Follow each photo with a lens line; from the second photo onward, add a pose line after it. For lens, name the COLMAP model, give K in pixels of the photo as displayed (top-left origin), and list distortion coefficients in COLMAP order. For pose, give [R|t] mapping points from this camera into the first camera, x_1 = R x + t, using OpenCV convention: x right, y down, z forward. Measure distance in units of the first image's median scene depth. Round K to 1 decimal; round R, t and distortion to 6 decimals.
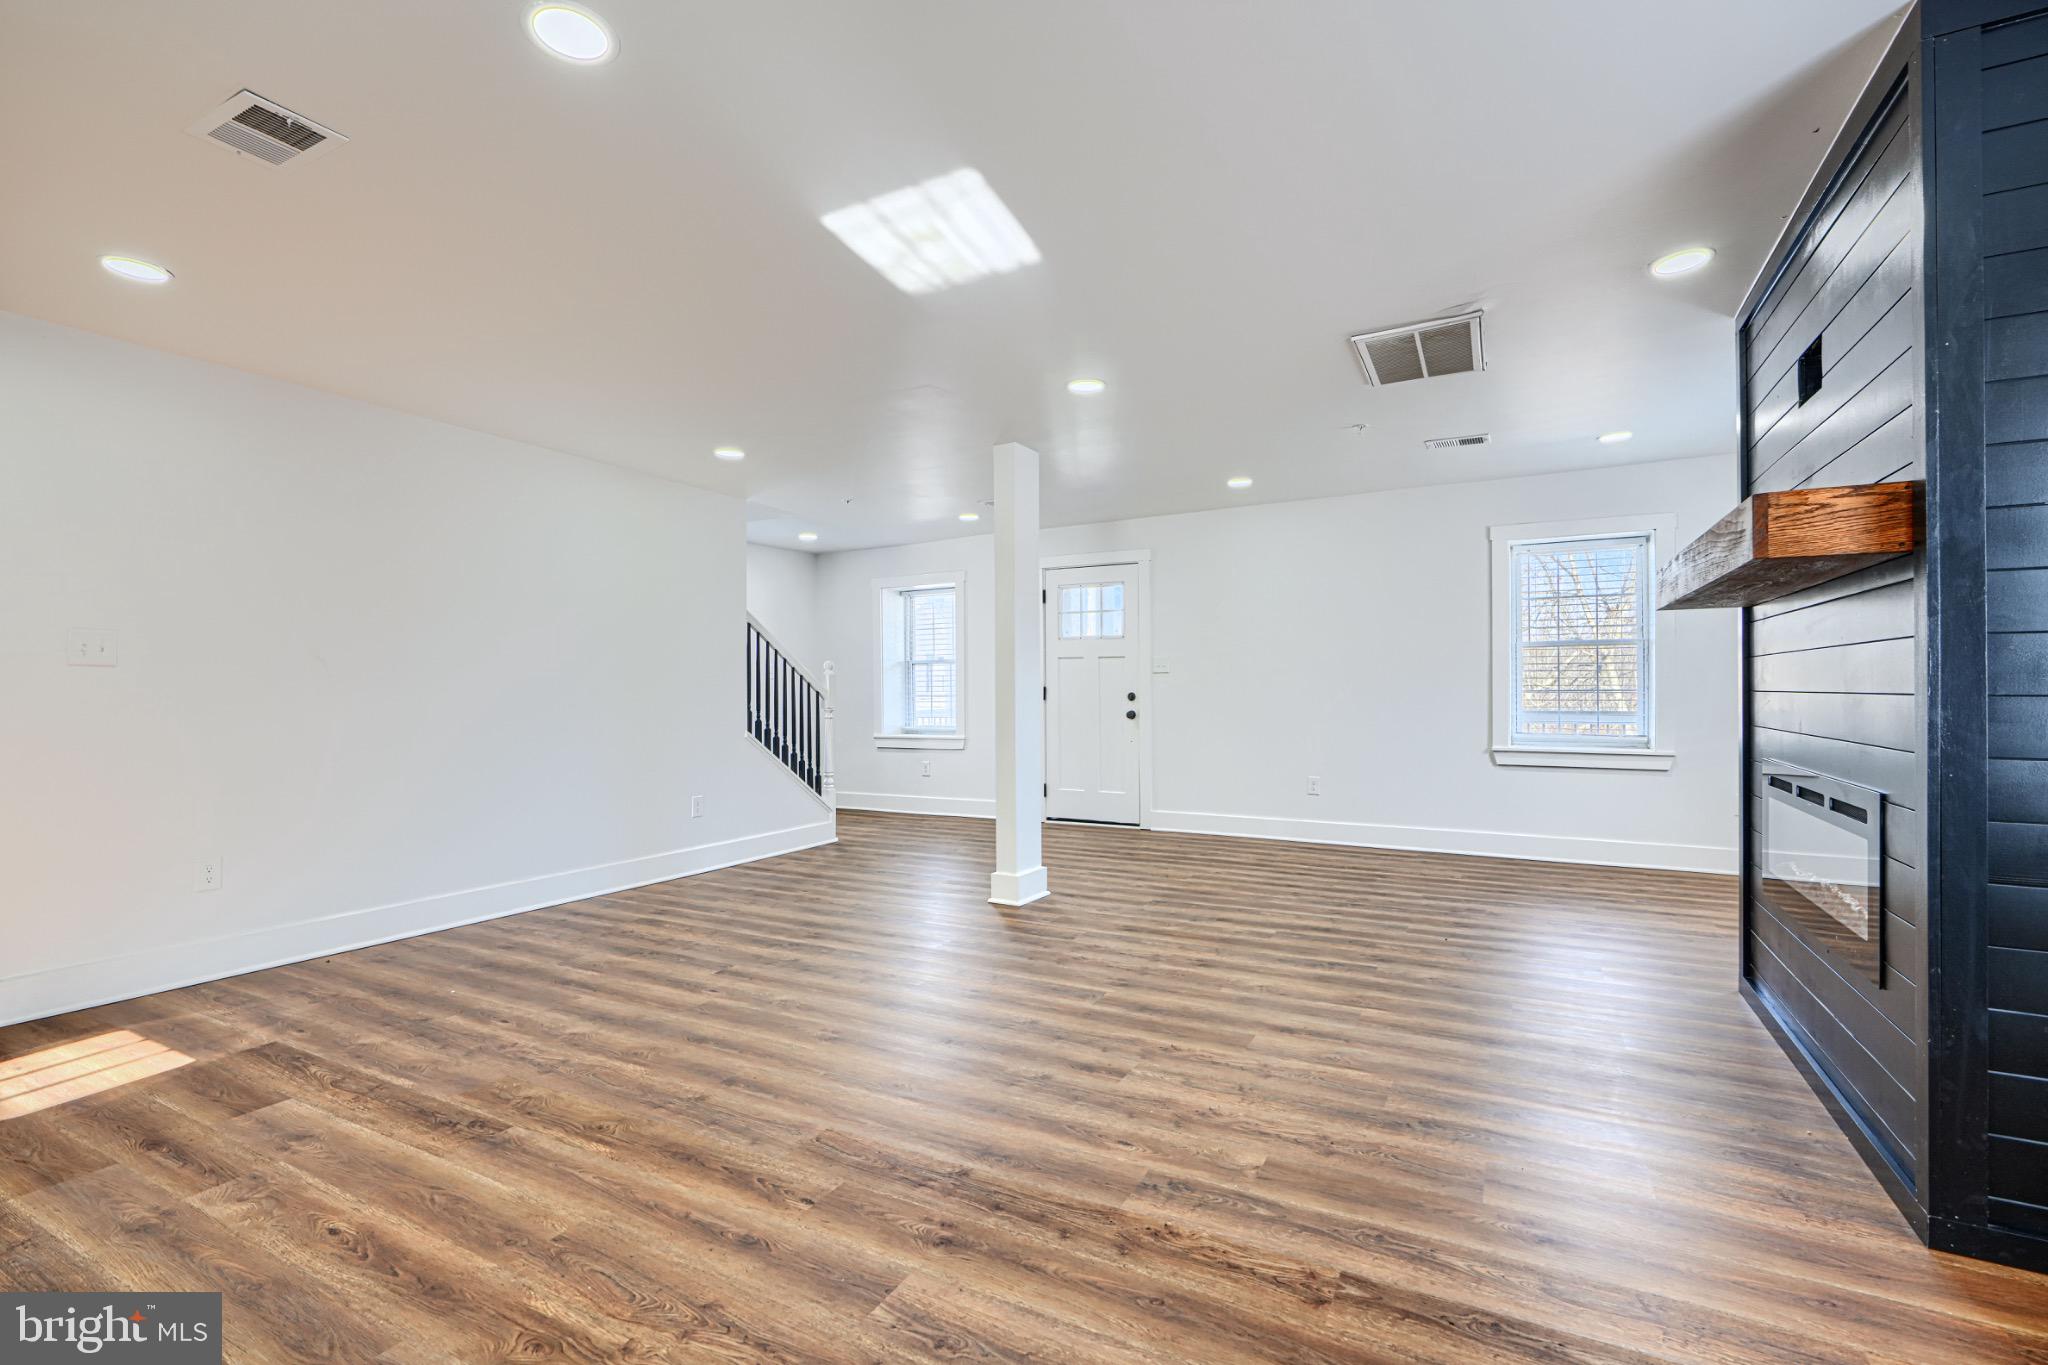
lens RADIAL K [[922.1, 0, 1021.3], [0, 922.1, 682.8], [0, 0, 1]] dist [0.000176, -0.000288]
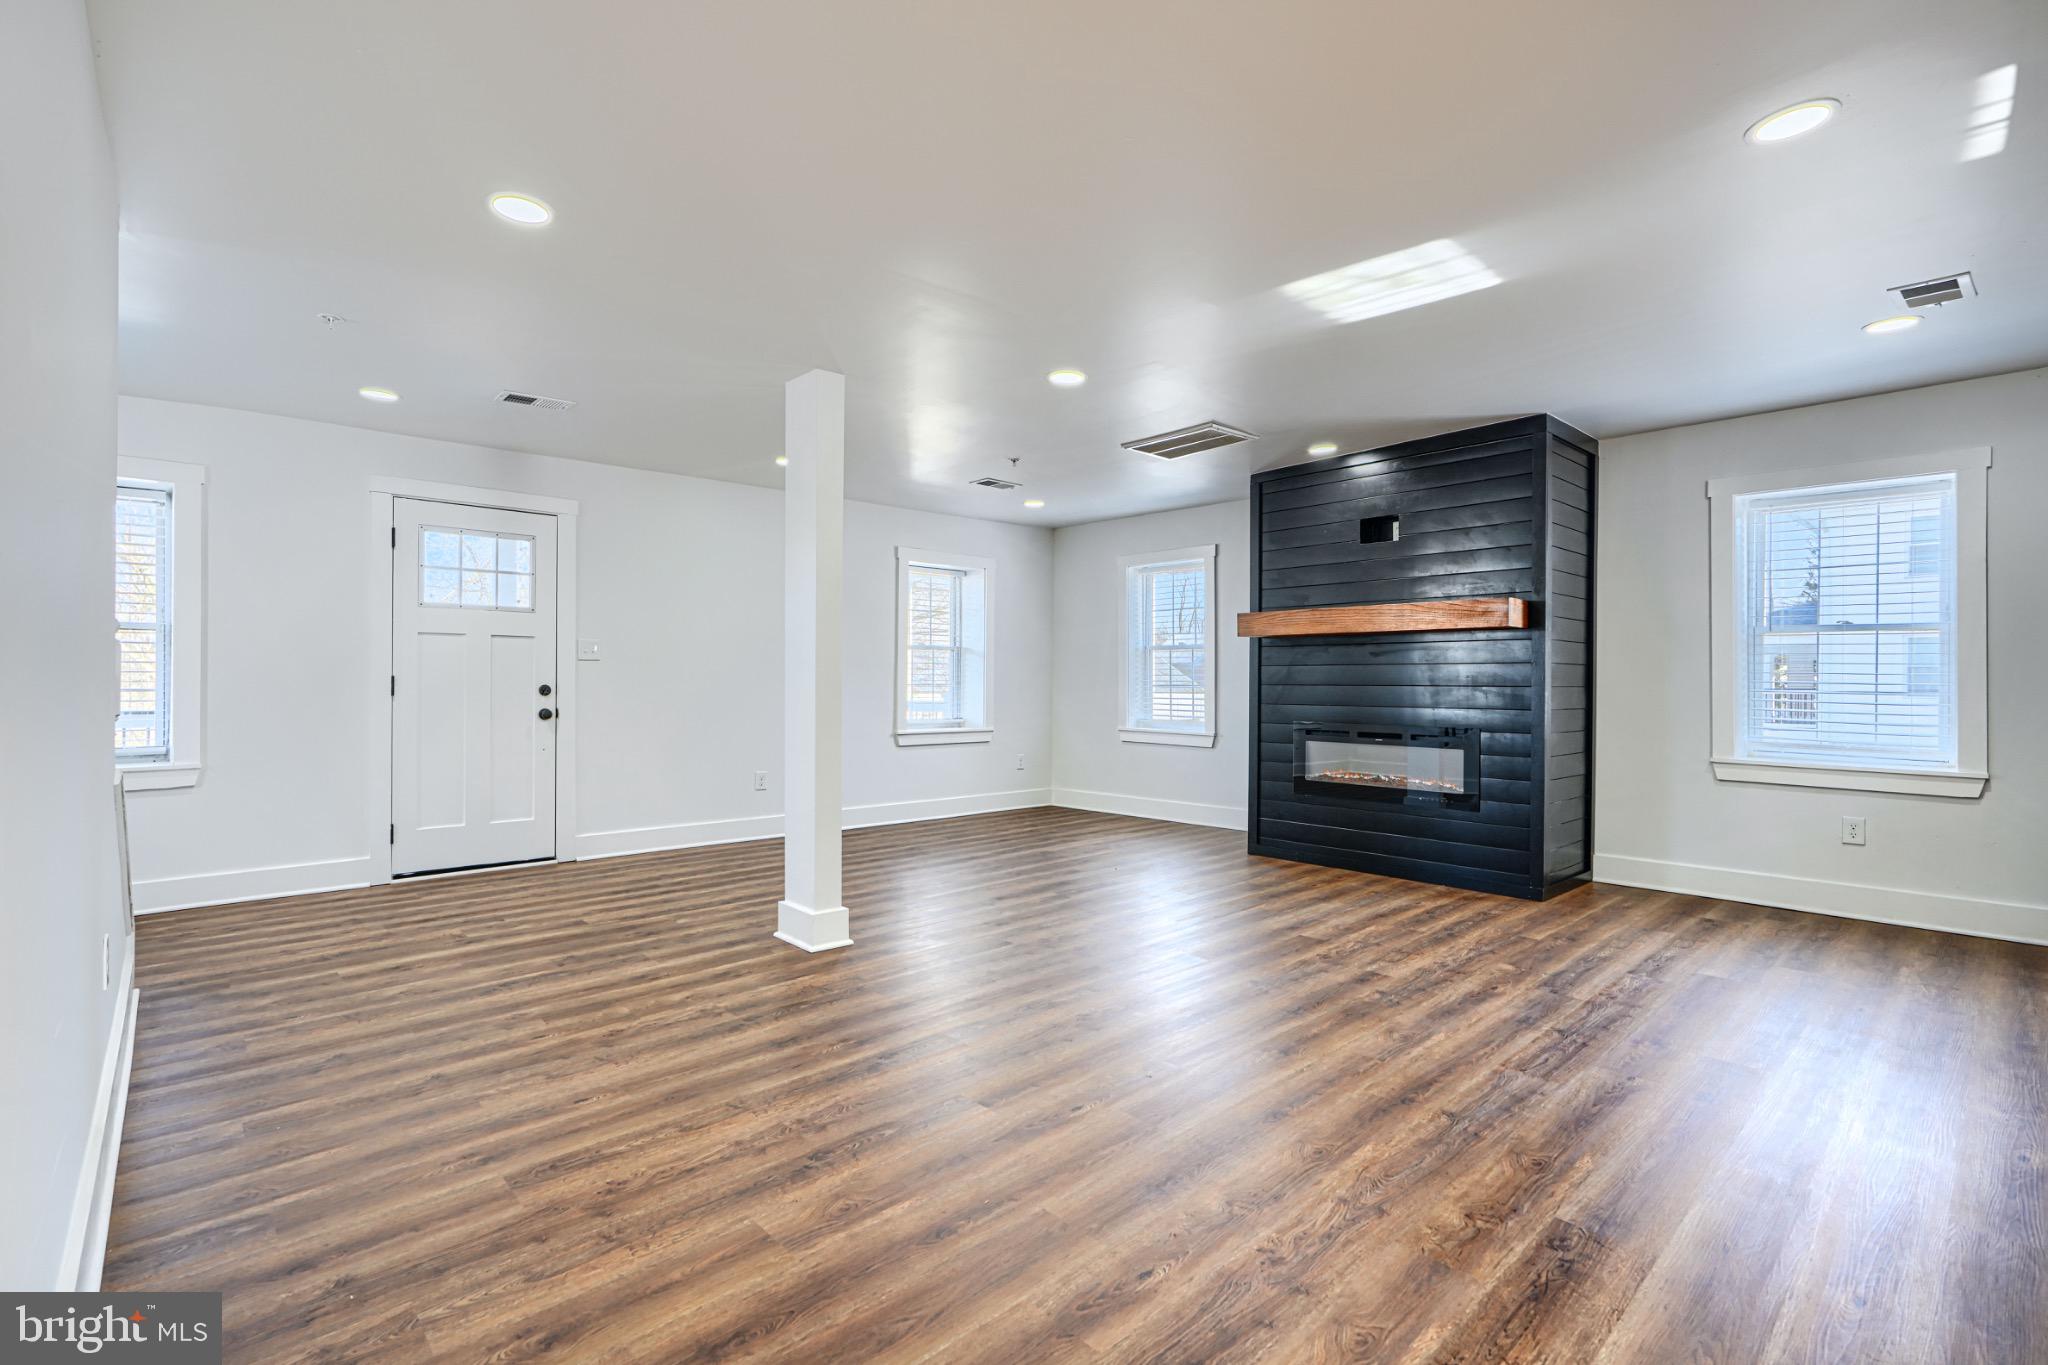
lens RADIAL K [[922.1, 0, 1025.1], [0, 922.1, 683.9], [0, 0, 1]] dist [0.000176, -0.000288]
pose [[0.325050, 0.003043, 0.945692, -0.768914], [-0.010882, 0.999941, 0.000523, 0.008131], [-0.945634, -0.010461, 0.325064, 0.617346]]
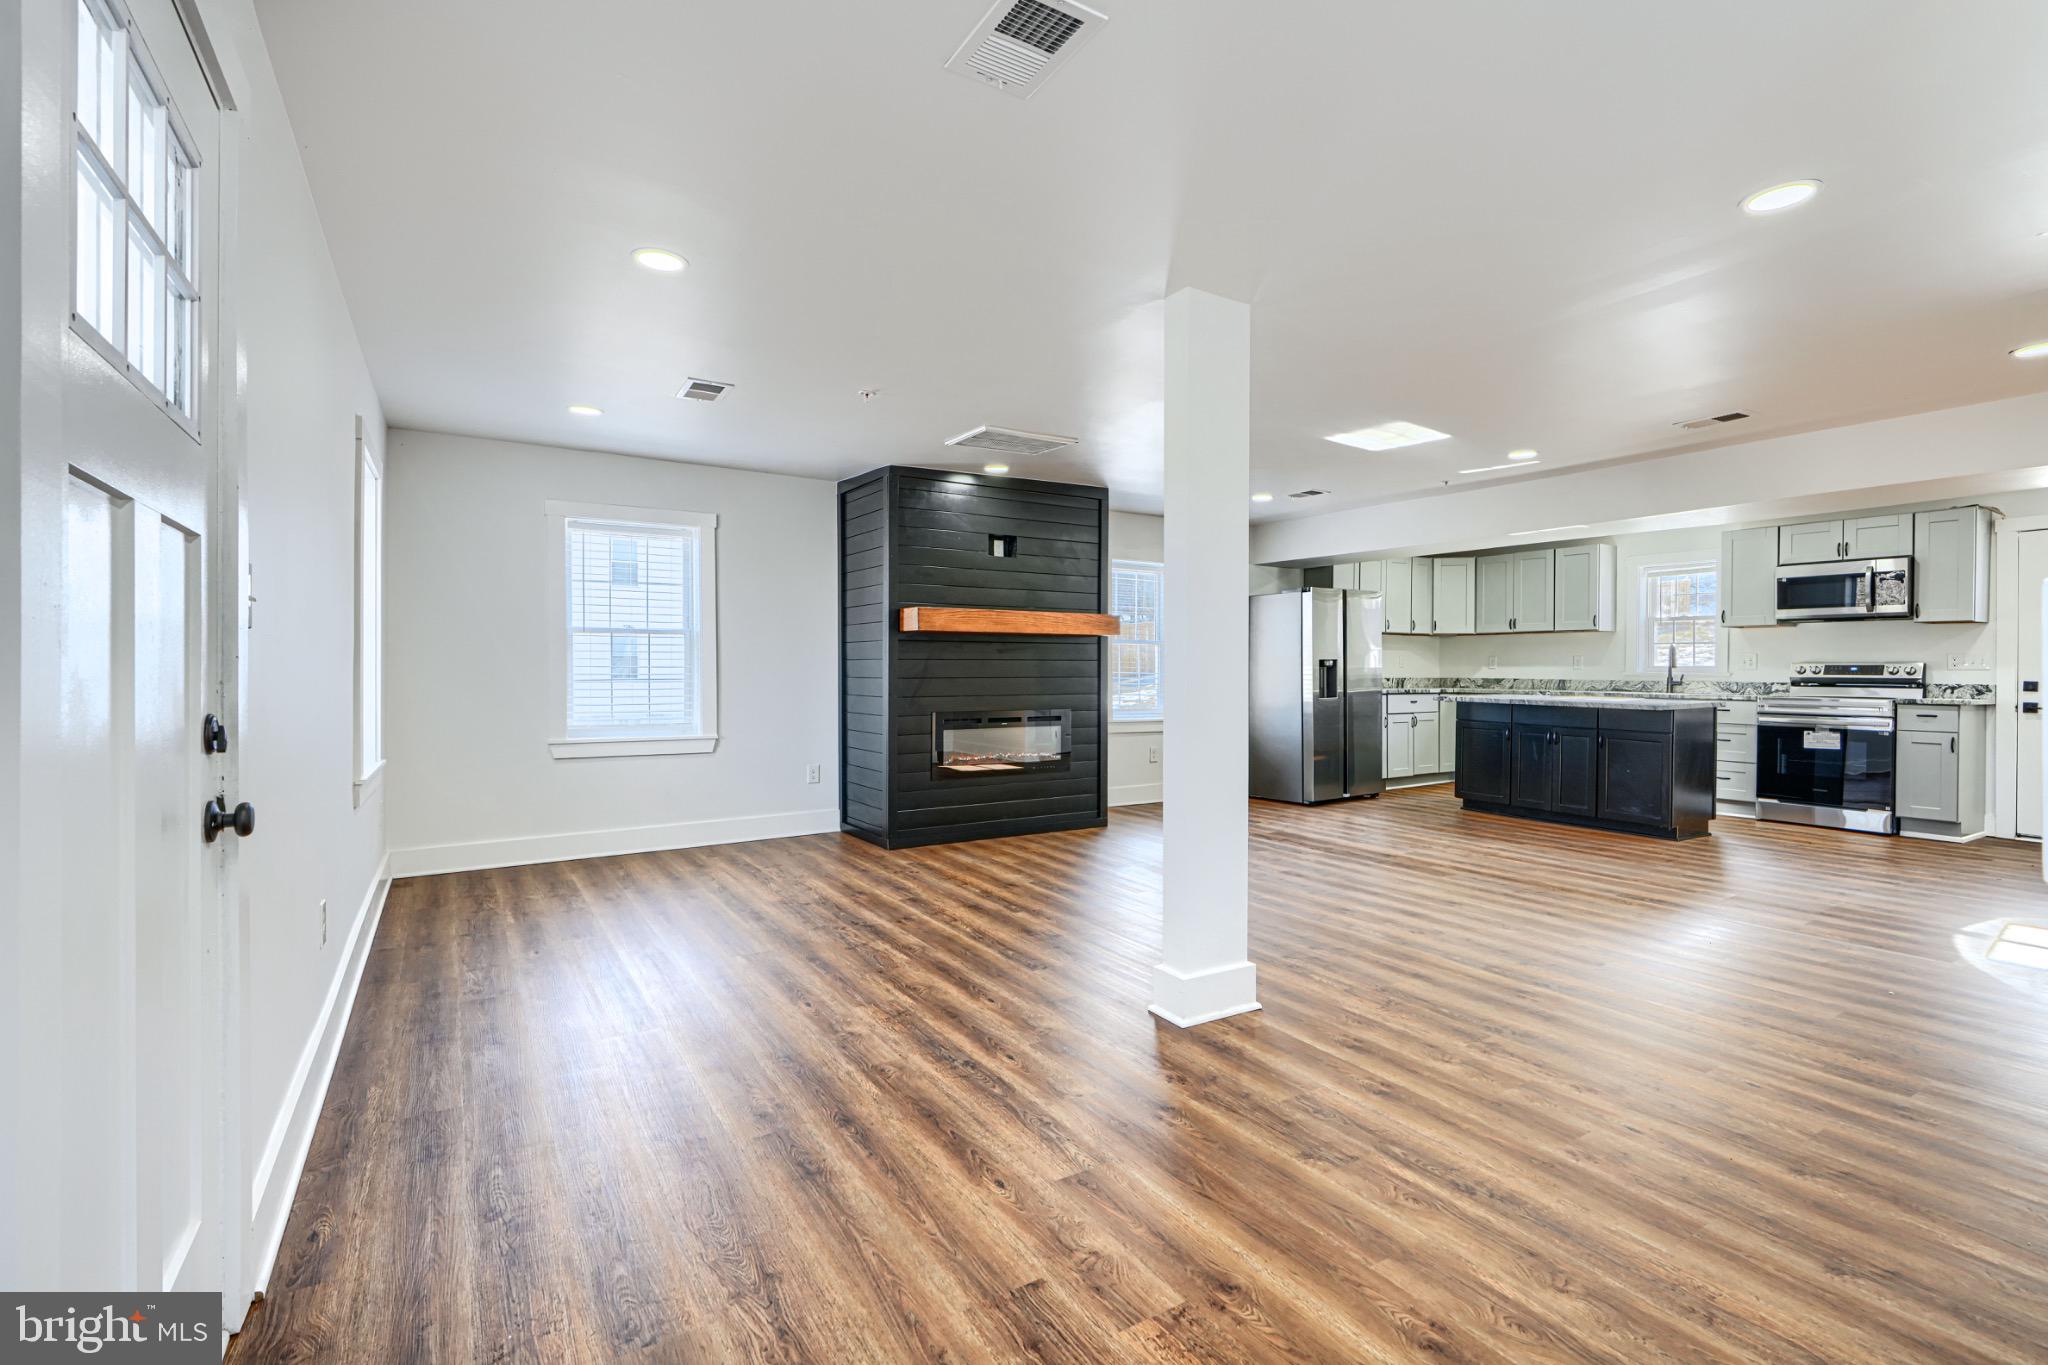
lens RADIAL K [[922.1, 0, 1006.6], [0, 922.1, 678.0], [0, 0, 1]] dist [0.000176, -0.000288]
pose [[-0.856814, 0.000772, 0.515624, -0.235874], [0.001828, 0.999997, 0.001540, 0.003236], [-0.515622, 0.002261, -0.856813, 1.767902]]
